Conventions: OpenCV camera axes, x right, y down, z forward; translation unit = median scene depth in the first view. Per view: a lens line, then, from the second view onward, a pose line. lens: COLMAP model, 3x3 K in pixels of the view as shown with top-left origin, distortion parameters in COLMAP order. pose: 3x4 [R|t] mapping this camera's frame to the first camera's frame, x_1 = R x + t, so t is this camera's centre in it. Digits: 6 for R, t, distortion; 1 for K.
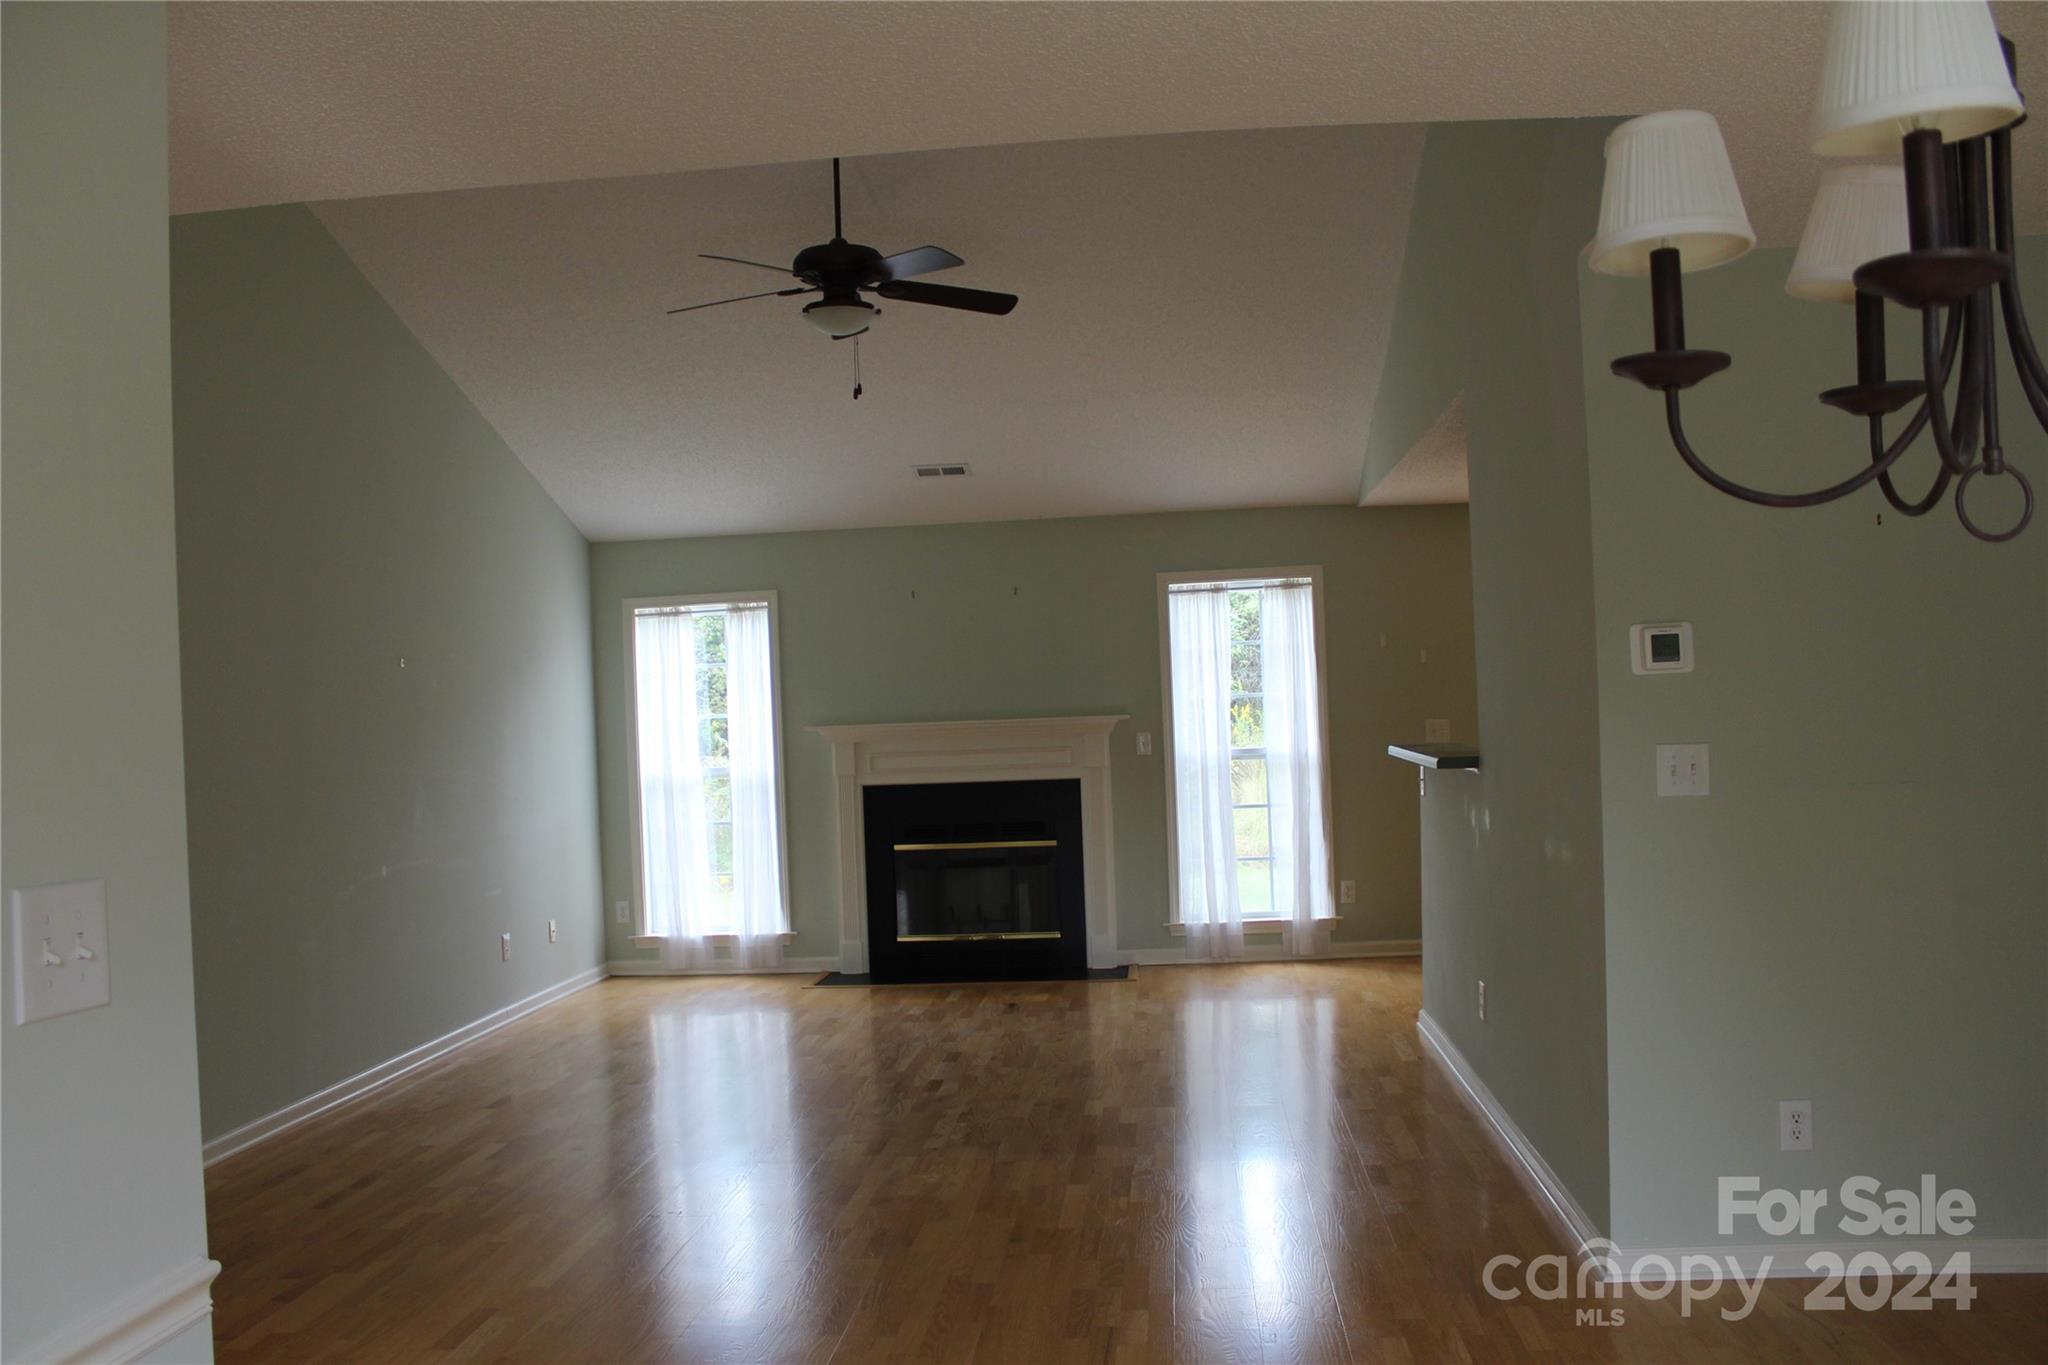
lens RADIAL K [[1703.1, 0, 1003.3], [0, 1703.1, 682.7], [0, 0, 1]] dist [-0.167055, 0.149671]
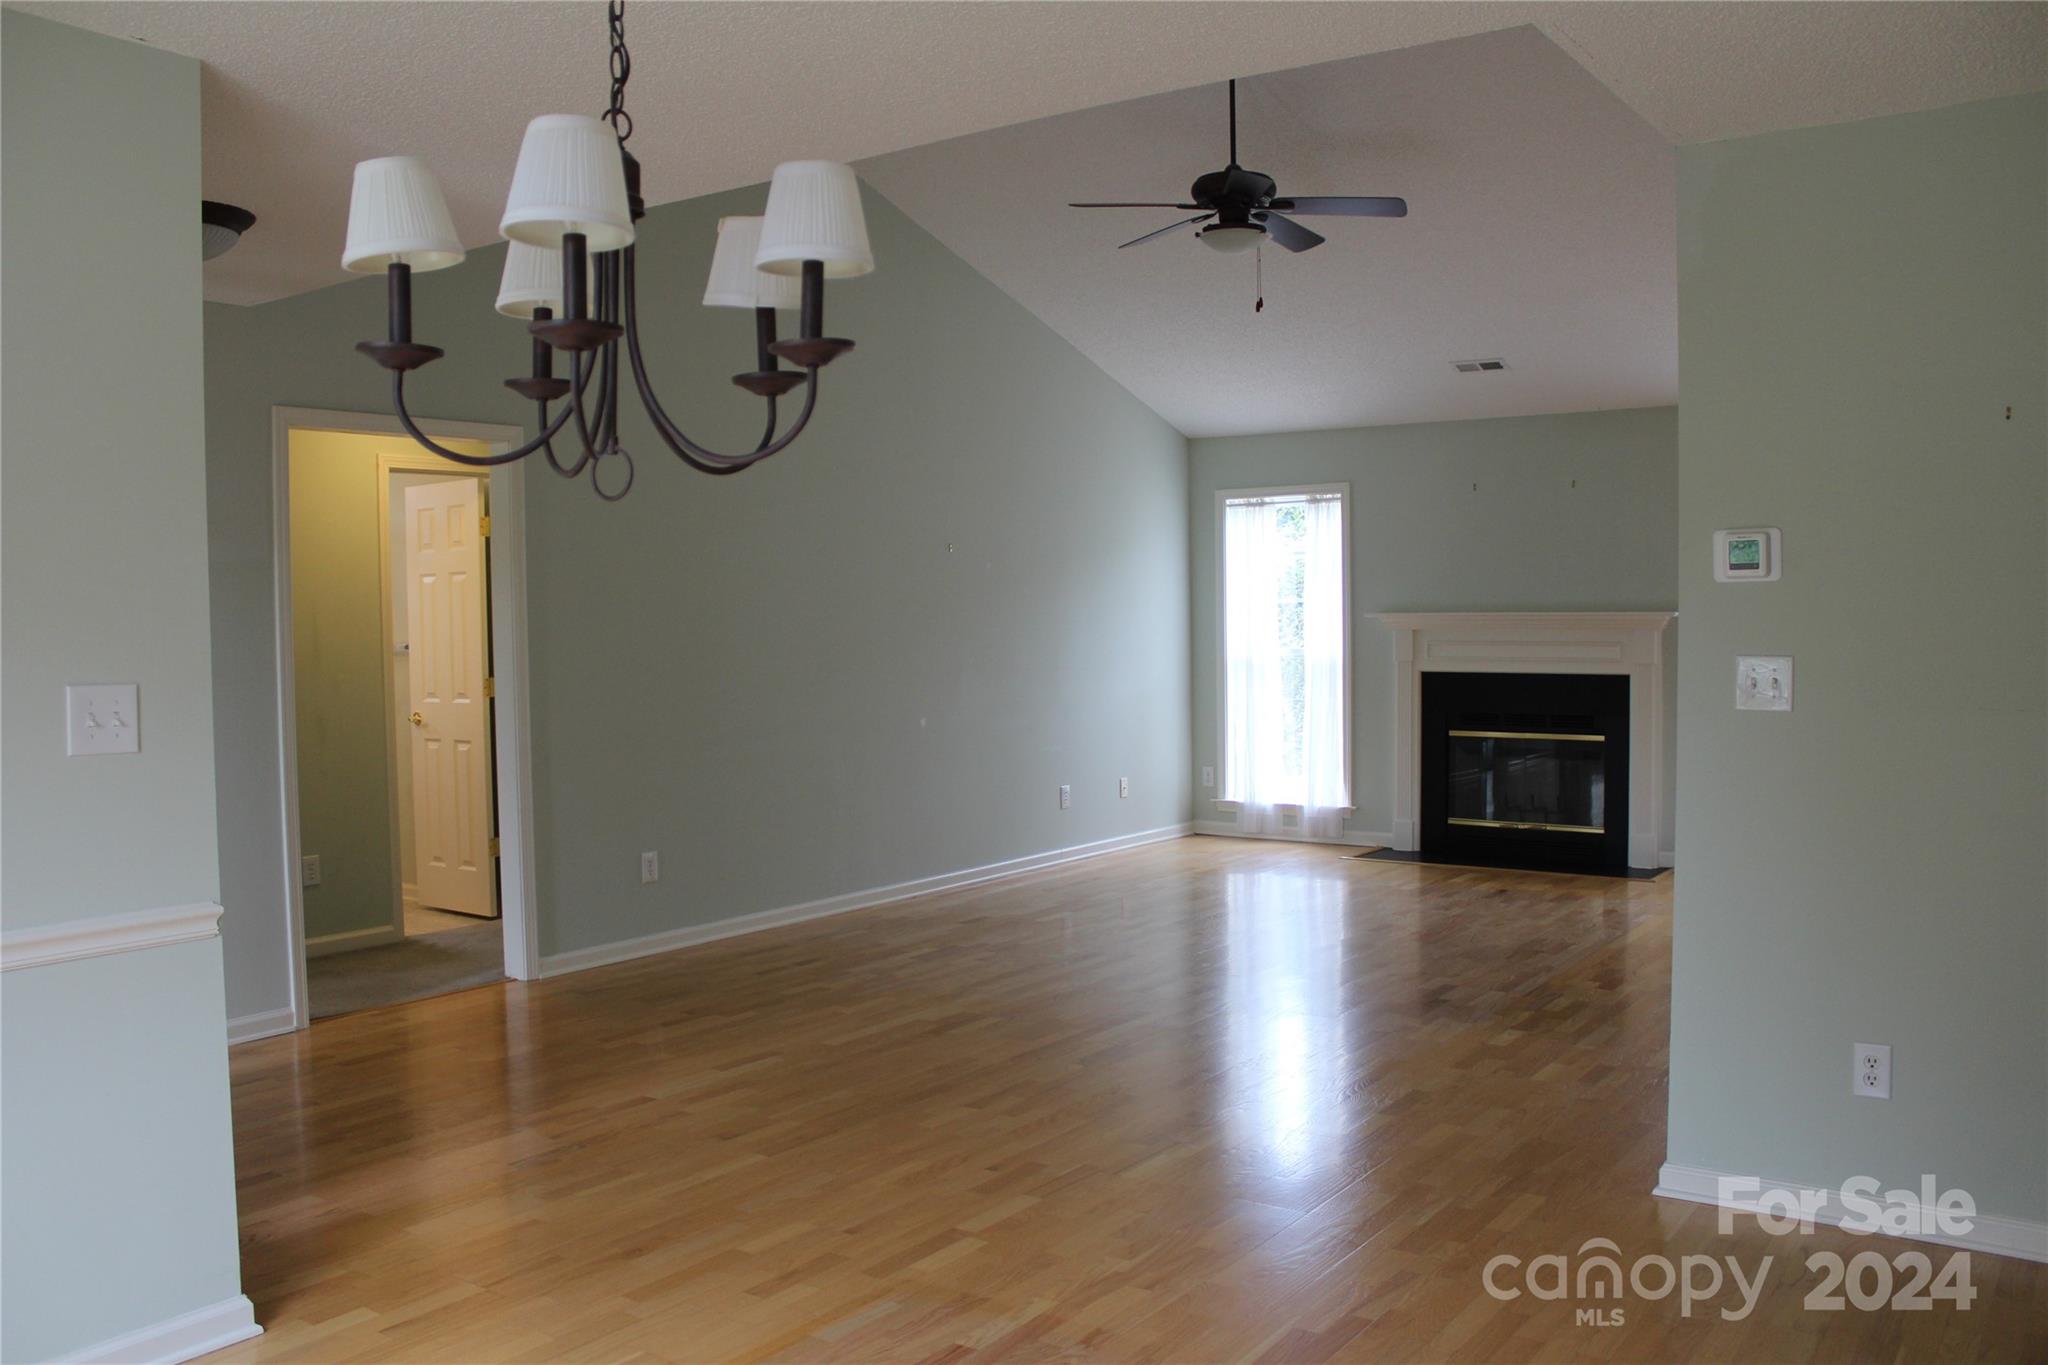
lens RADIAL K [[1703.1, 0, 1003.3], [0, 1703.1, 682.7], [0, 0, 1]] dist [-0.167055, 0.149671]
pose [[0.862816, 0.051473, -0.502891, 0.223874], [-0.016344, 0.997123, 0.074019, -0.004924], [0.505254, -0.055645, 0.861175, -0.017687]]
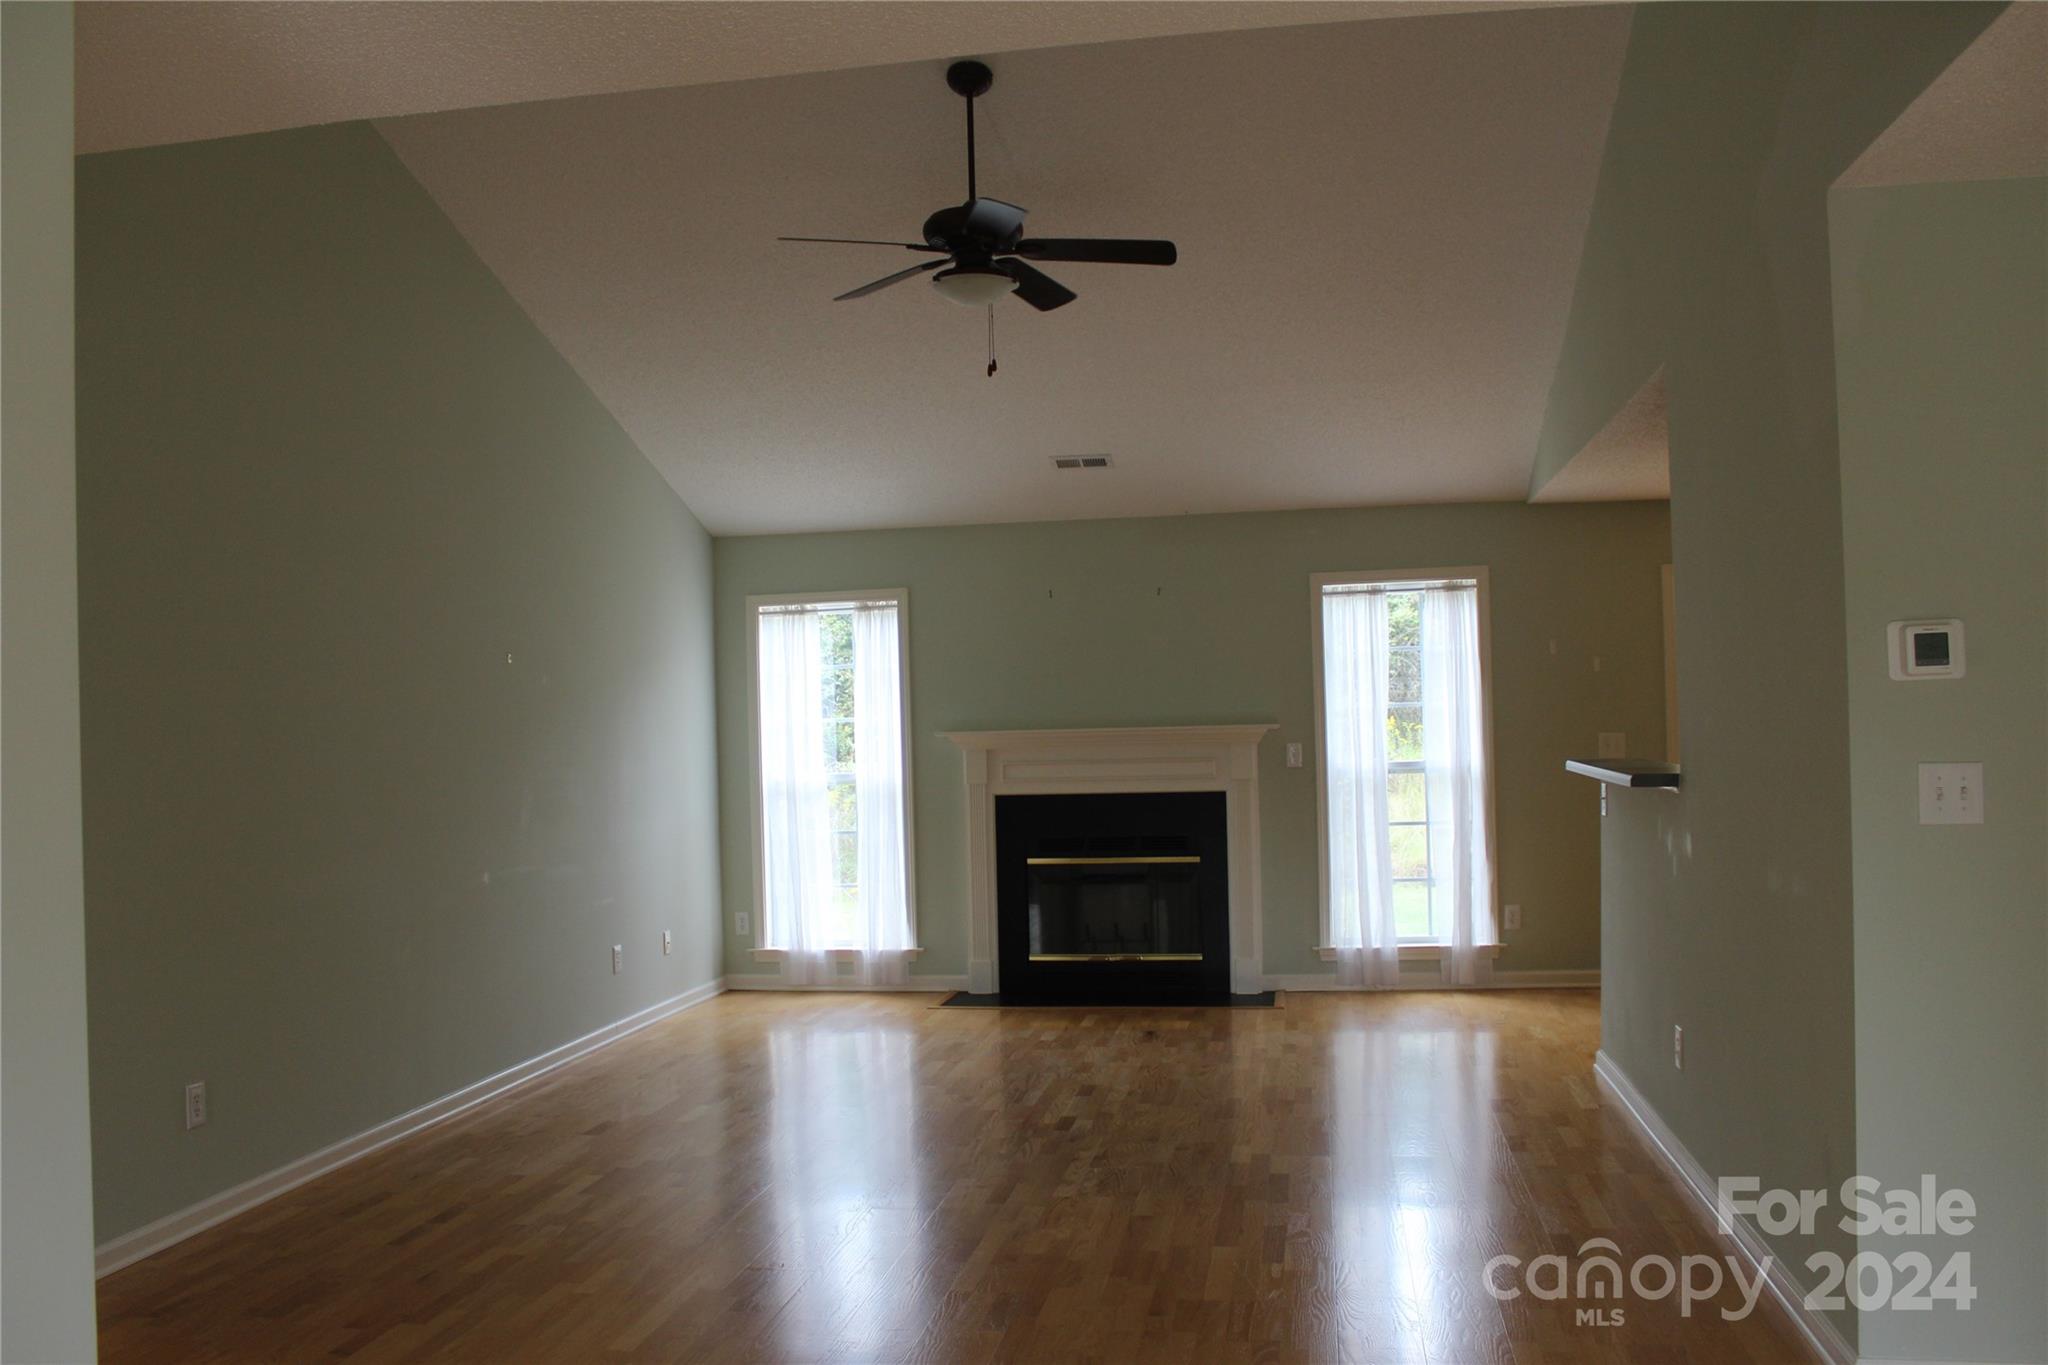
lens RADIAL K [[1703.1, 0, 1003.3], [0, 1703.1, 682.7], [0, 0, 1]] dist [-0.167055, 0.149671]
pose [[0.996721, 0.011464, -0.080094, -0.002969], [-0.011889, 0.999918, -0.004830, 0.002514], [0.080032, 0.005766, 0.996776, 0.057066]]
